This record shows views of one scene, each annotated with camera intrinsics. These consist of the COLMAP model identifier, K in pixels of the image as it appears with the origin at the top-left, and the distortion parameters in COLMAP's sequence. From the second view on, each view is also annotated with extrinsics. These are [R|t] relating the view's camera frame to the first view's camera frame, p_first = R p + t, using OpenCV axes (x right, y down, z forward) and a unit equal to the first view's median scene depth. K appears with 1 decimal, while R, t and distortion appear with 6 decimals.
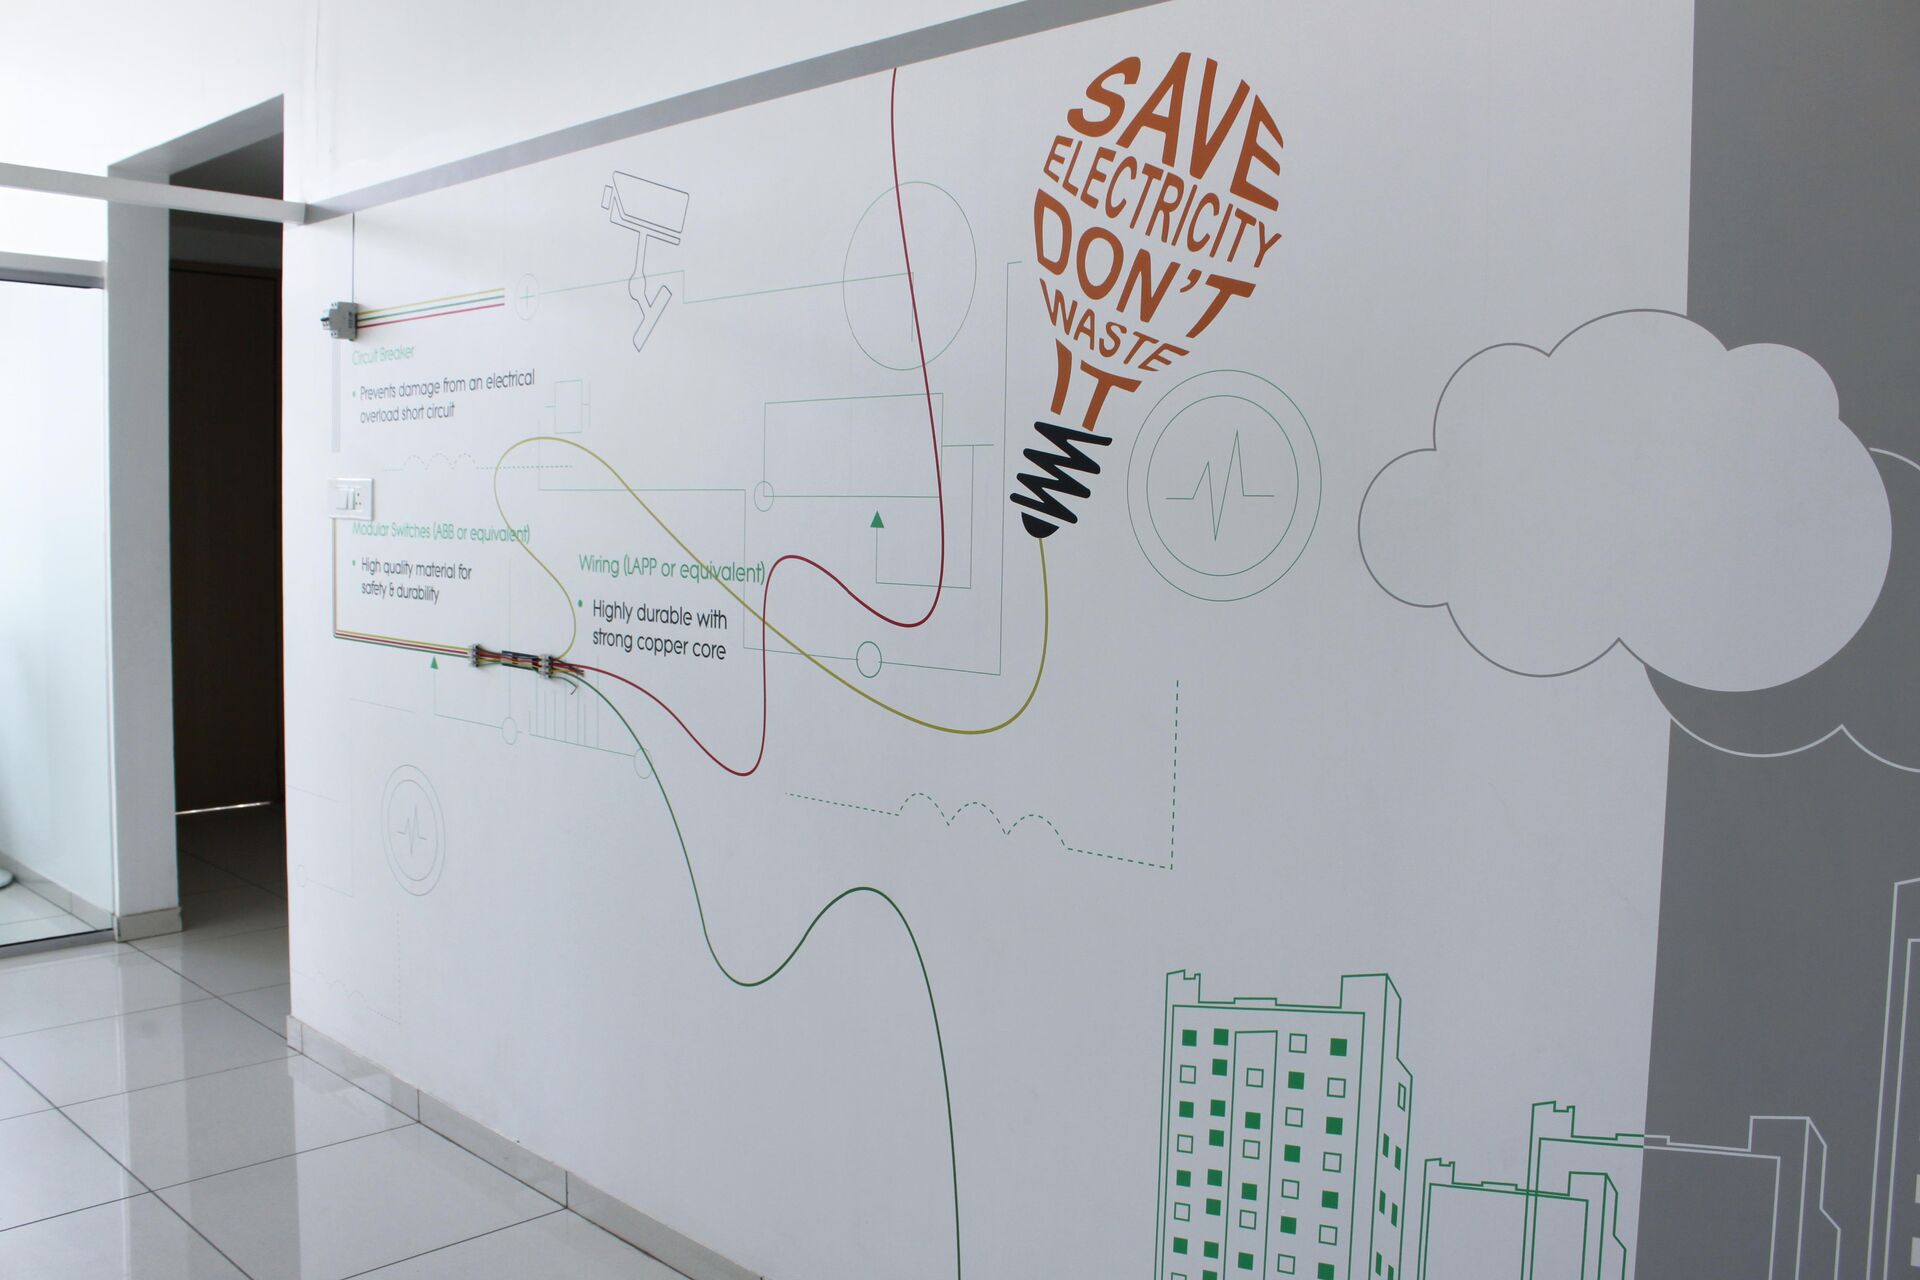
lens RADIAL K [[1591.7, 0, 958.5], [0, 1591.7, 617.8], [0, 0, 1]] dist [-0.157850, 0.142930]
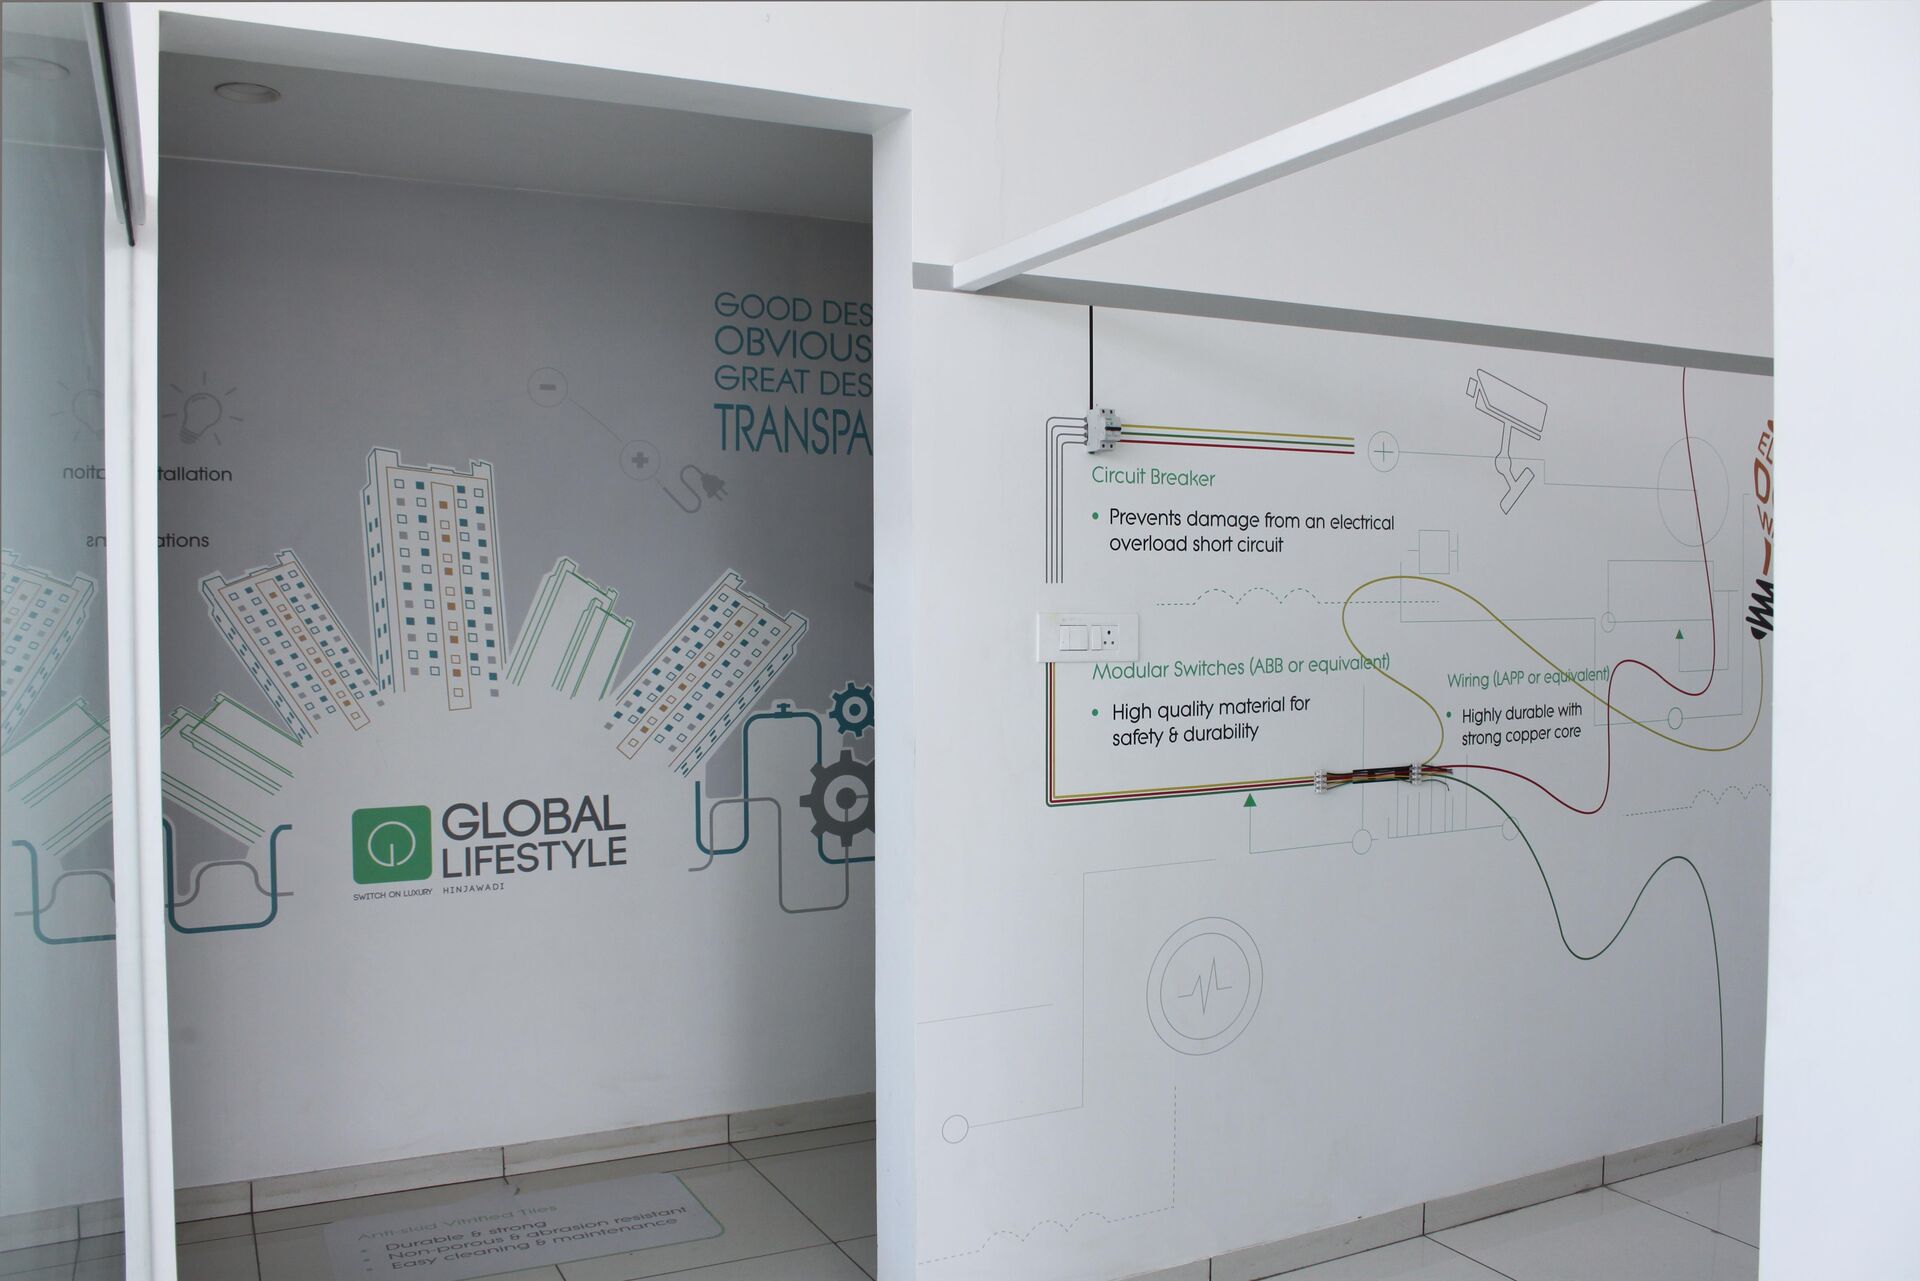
lens RADIAL K [[1591.7, 0, 958.5], [0, 1591.7, 618.3], [0, 0, 1]] dist [-0.157850, 0.142930]
pose [[0.342777, -0.037565, 0.938665, -1.555376], [0.072751, 0.997261, 0.013343, -0.131238], [-0.936595, 0.063715, 0.344571, 0.969009]]
